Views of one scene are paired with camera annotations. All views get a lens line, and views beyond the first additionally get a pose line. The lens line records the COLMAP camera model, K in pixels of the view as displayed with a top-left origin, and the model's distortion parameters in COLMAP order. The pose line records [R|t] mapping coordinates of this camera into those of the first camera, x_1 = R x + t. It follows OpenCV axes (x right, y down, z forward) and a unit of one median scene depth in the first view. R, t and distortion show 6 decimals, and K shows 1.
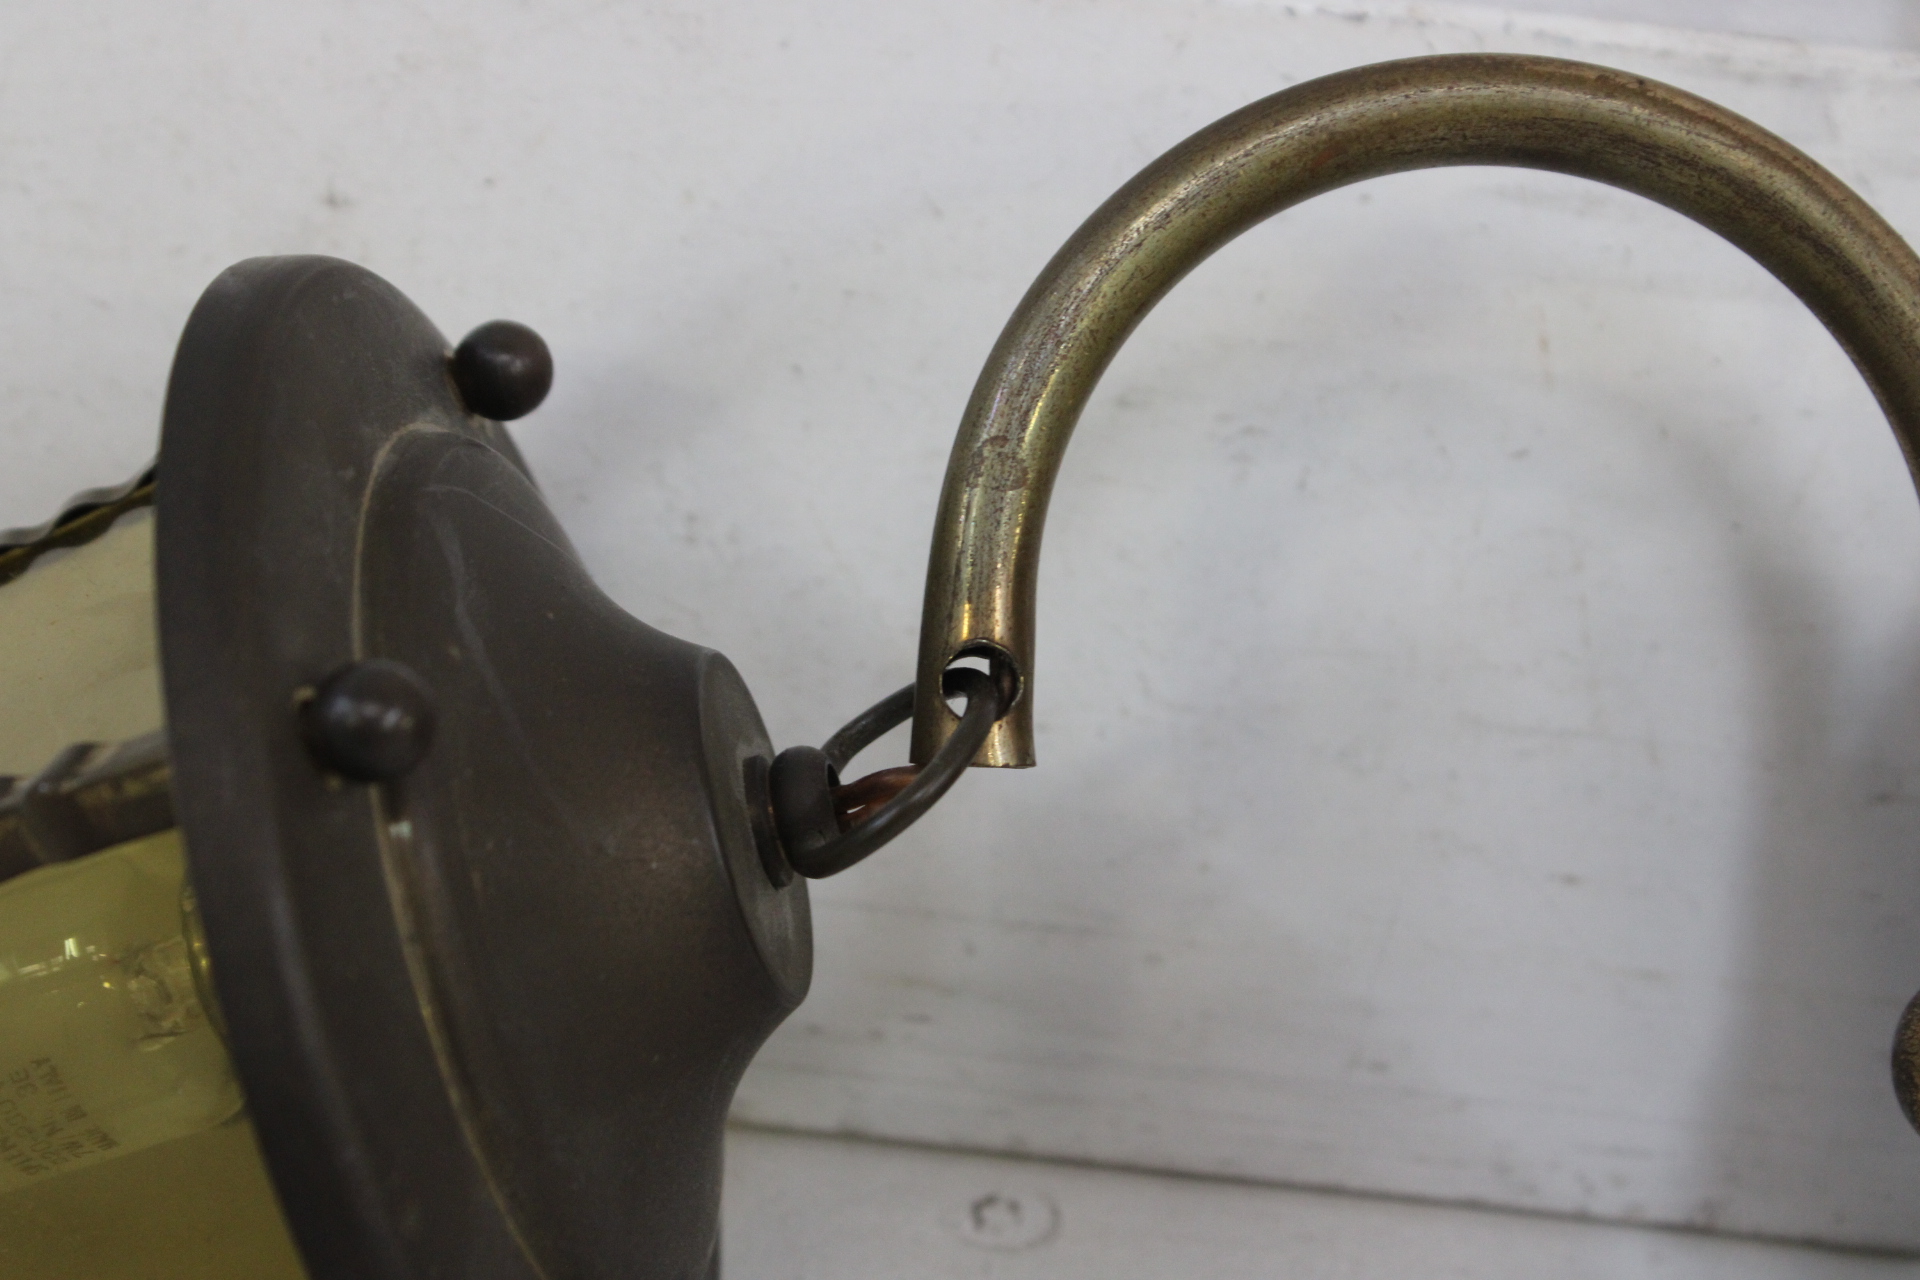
lens RADIAL K [[3634.9, 0, 950.4], [0, 3634.9, 610.2], [0, 0, 1]] dist [-0.002435, 0.000000]
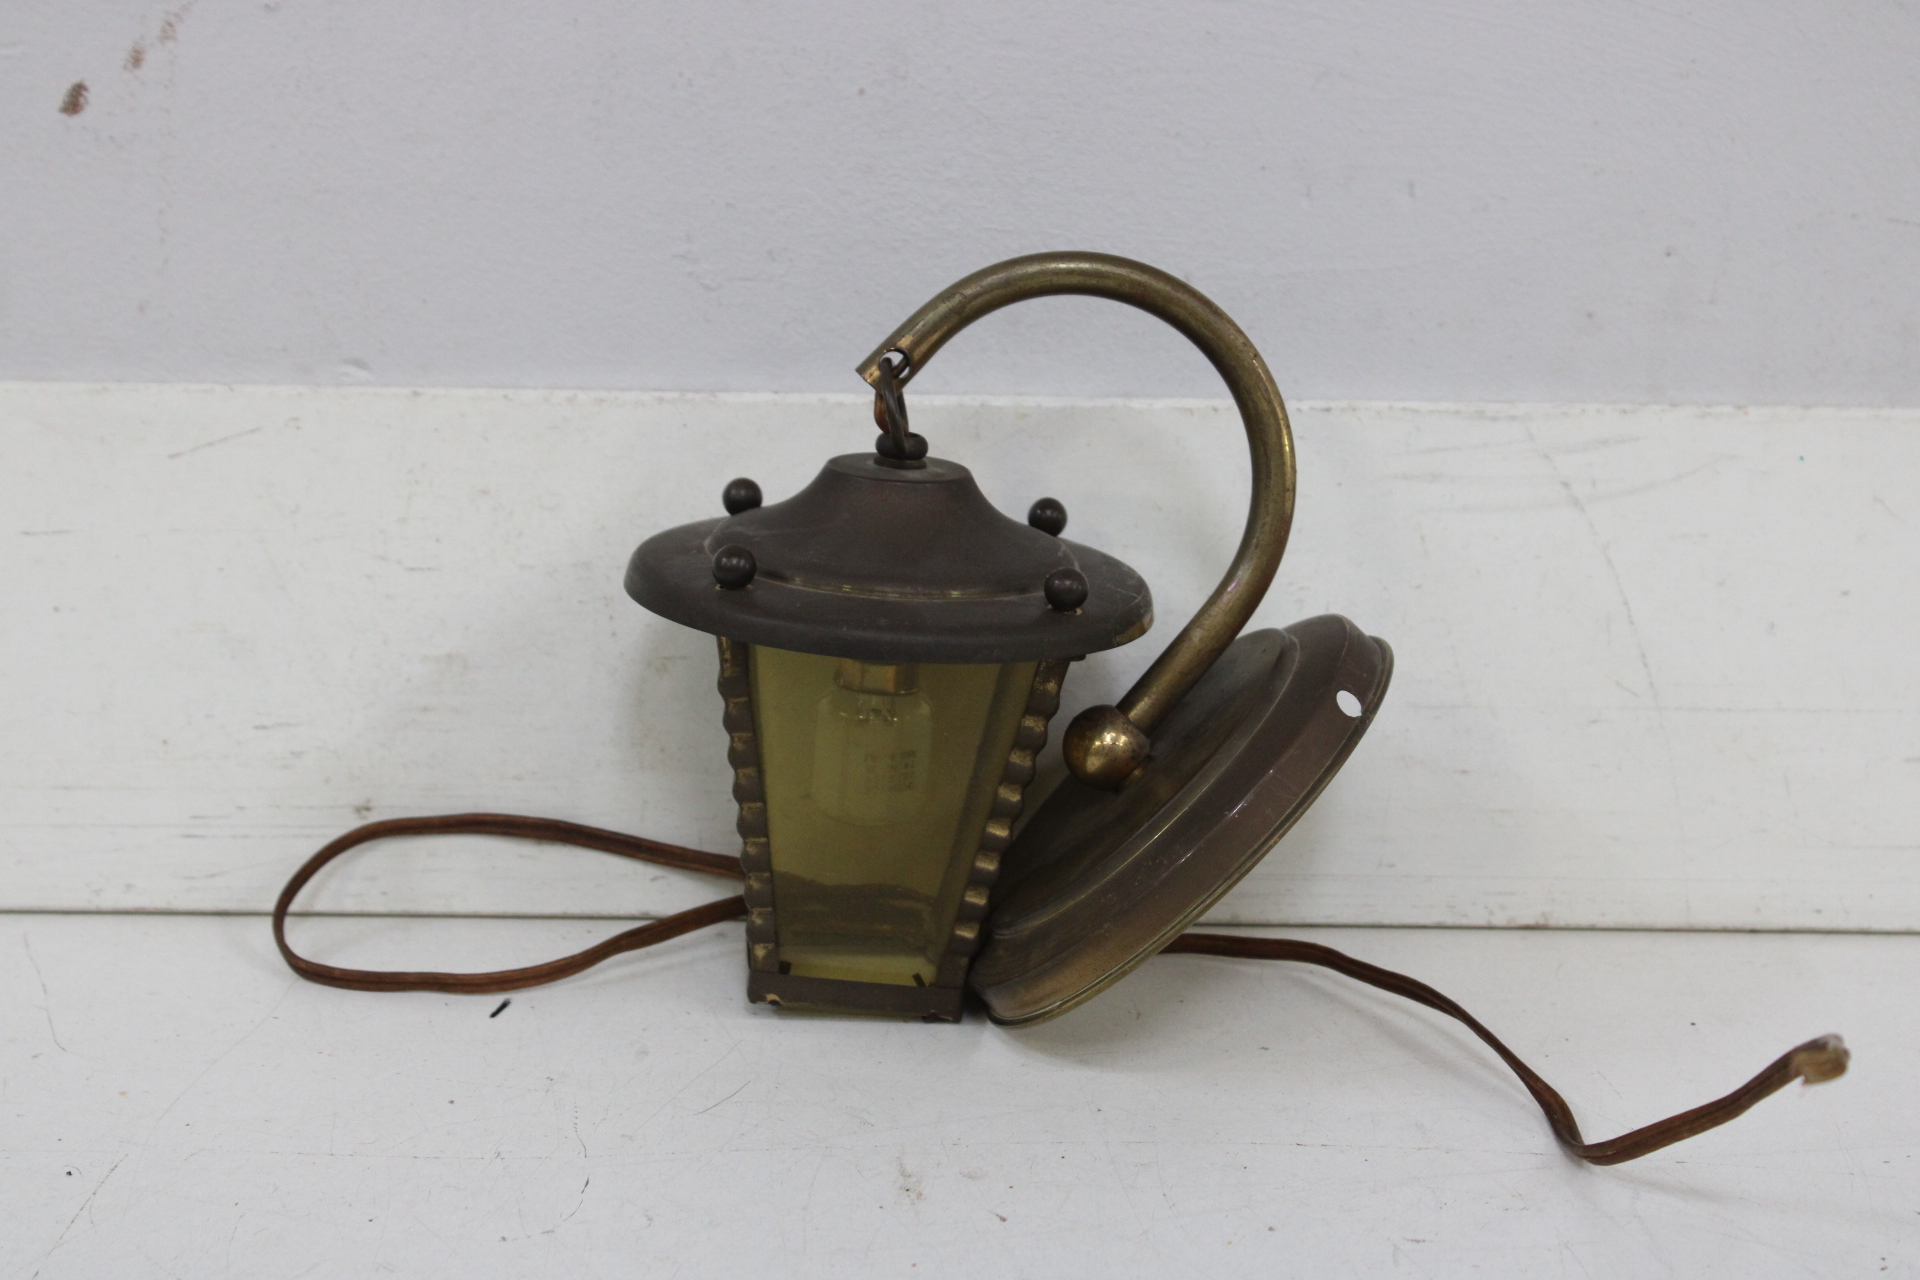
lens RADIAL K [[3932.0, 0, 963.5], [0, 3932.0, 652.7], [0, 0, 1]] dist [0.001344, 0.000000]
pose [[0.994700, -0.098330, 0.030048, -0.214260], [0.102202, 0.977512, -0.184456, 0.435429], [-0.011234, 0.186550, 0.982381, -1.472983]]
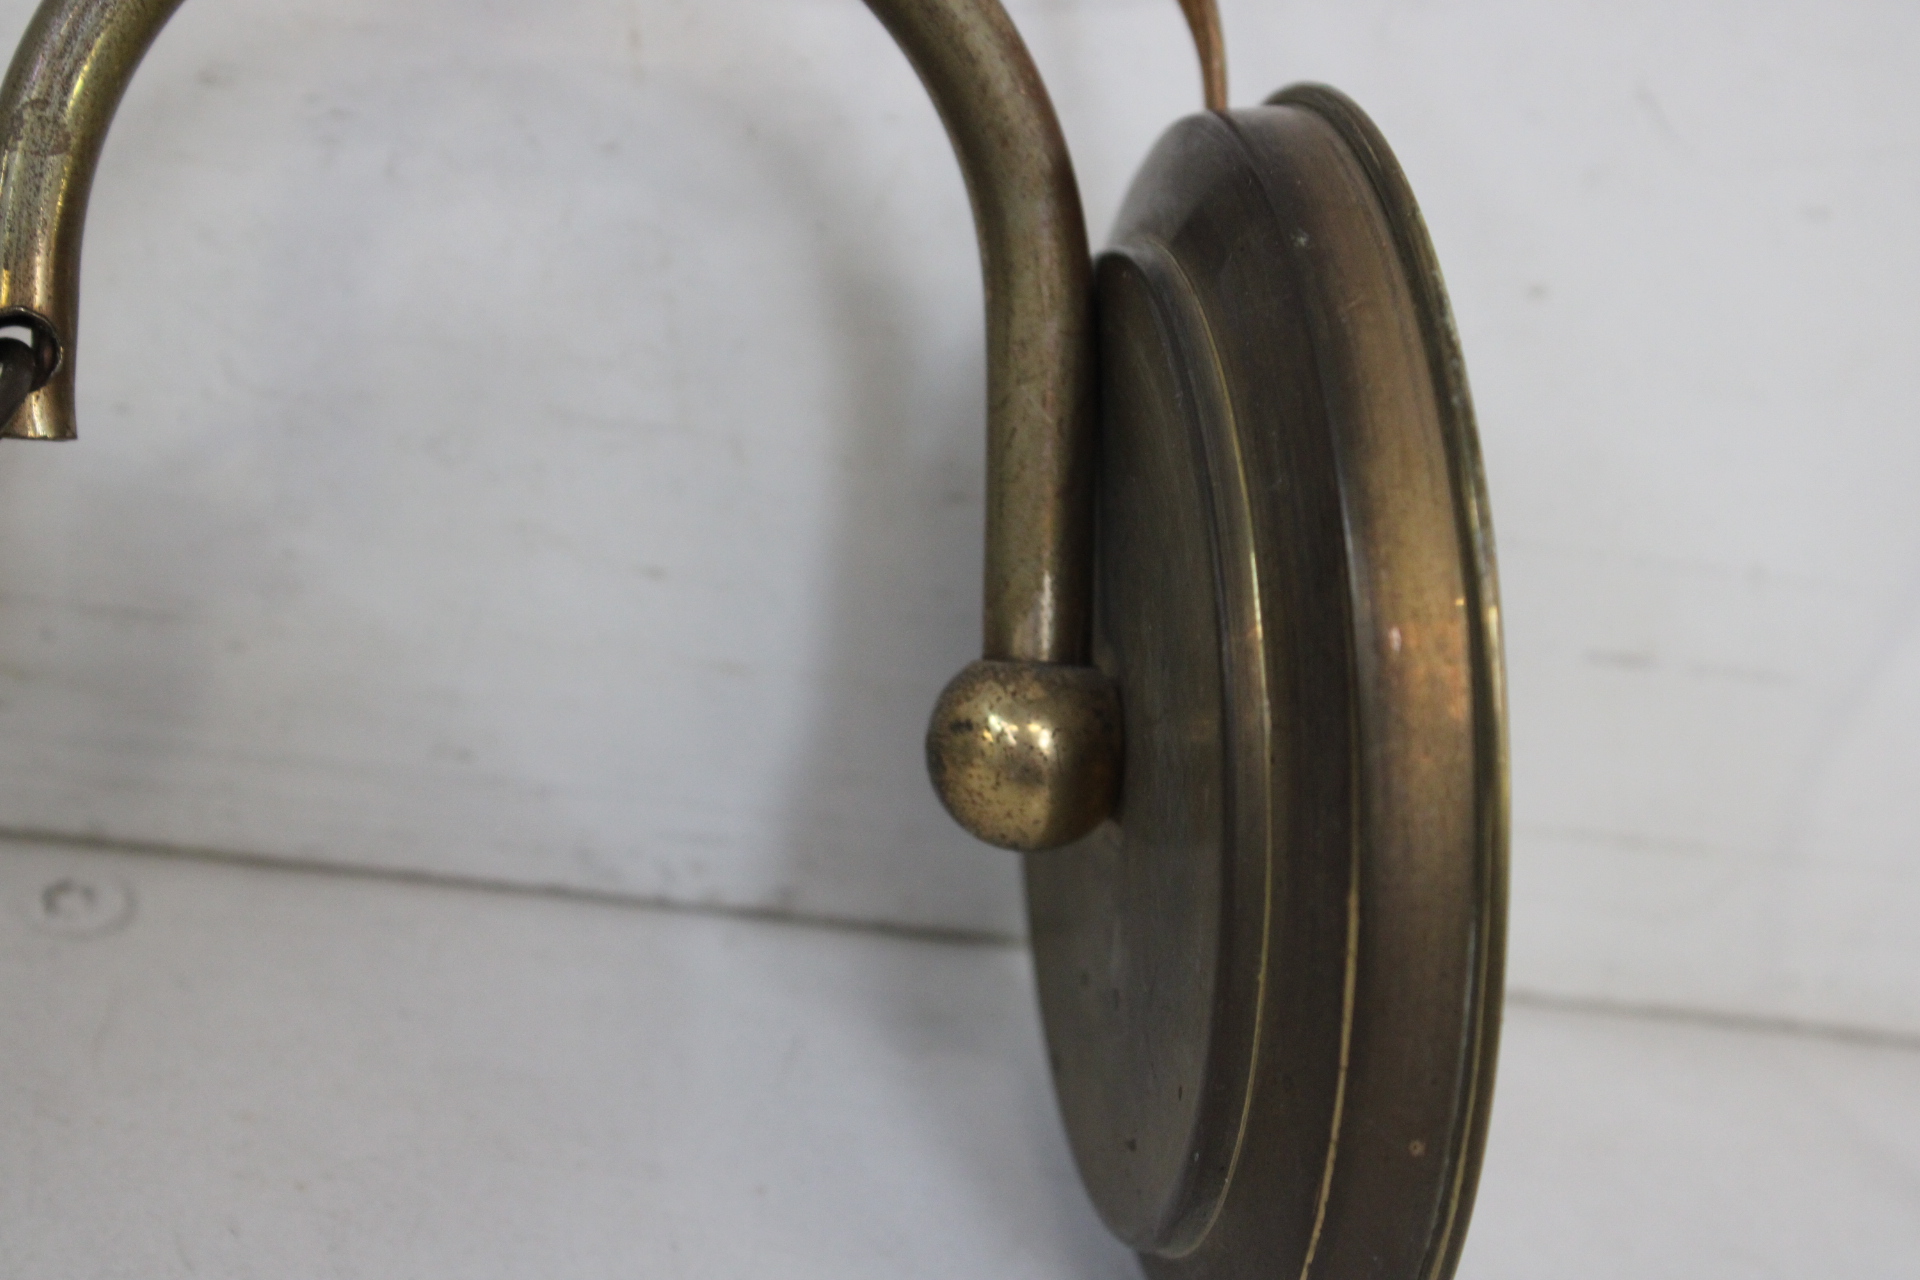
lens RADIAL K [[3634.9, 0, 963.1], [0, 3634.9, 625.2], [0, 0, 1]] dist [-0.002435, 0.000000]
pose [[0.979394, 0.013205, 0.201524, 0.051779], [-0.028676, 0.996843, 0.074045, 0.011383], [-0.199910, -0.078298, 0.976681, -0.010665]]
